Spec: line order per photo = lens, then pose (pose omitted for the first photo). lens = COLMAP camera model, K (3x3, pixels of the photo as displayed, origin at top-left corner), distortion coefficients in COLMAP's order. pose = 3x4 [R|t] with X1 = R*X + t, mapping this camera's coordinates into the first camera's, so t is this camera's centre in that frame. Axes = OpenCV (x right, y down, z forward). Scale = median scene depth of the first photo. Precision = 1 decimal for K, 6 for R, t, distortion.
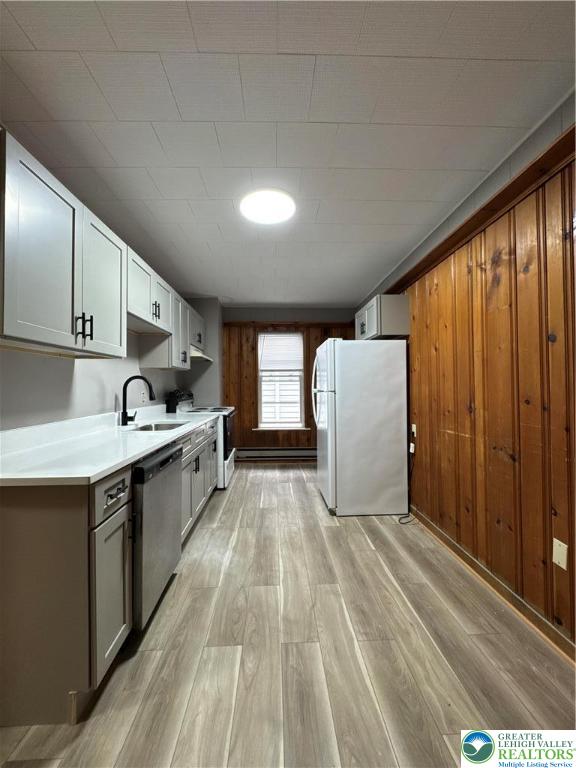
lens RADIAL K [[307.5, 0, 285.9], [0, 307.5, 381.3], [0, 0, 1]] dist [-0.003642, 0.001031]
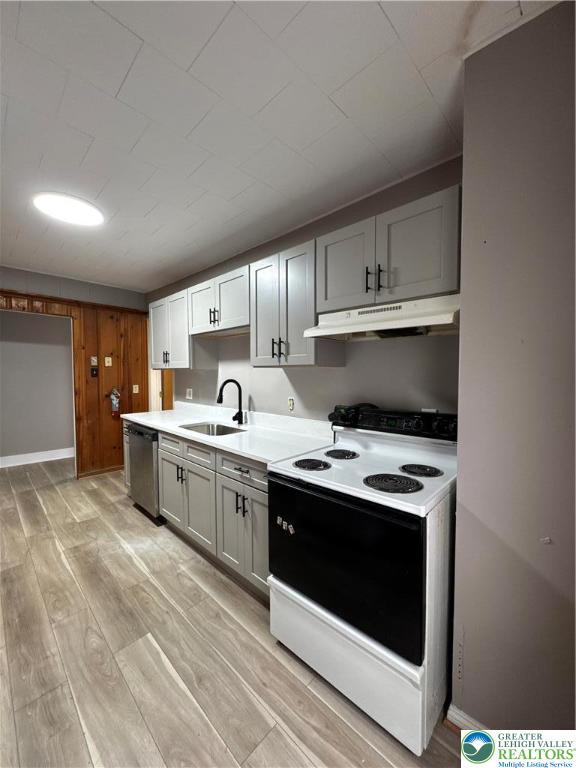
lens RADIAL K [[307.5, 0, 291.4], [0, 307.5, 384.3], [0, 0, 1]] dist [-0.003642, 0.001031]
pose [[-0.721189, 0.042200, -0.691452, 0.130985], [0.018449, 0.998959, 0.041725, -0.051431], [0.692493, 0.017335, -0.721217, 2.307818]]
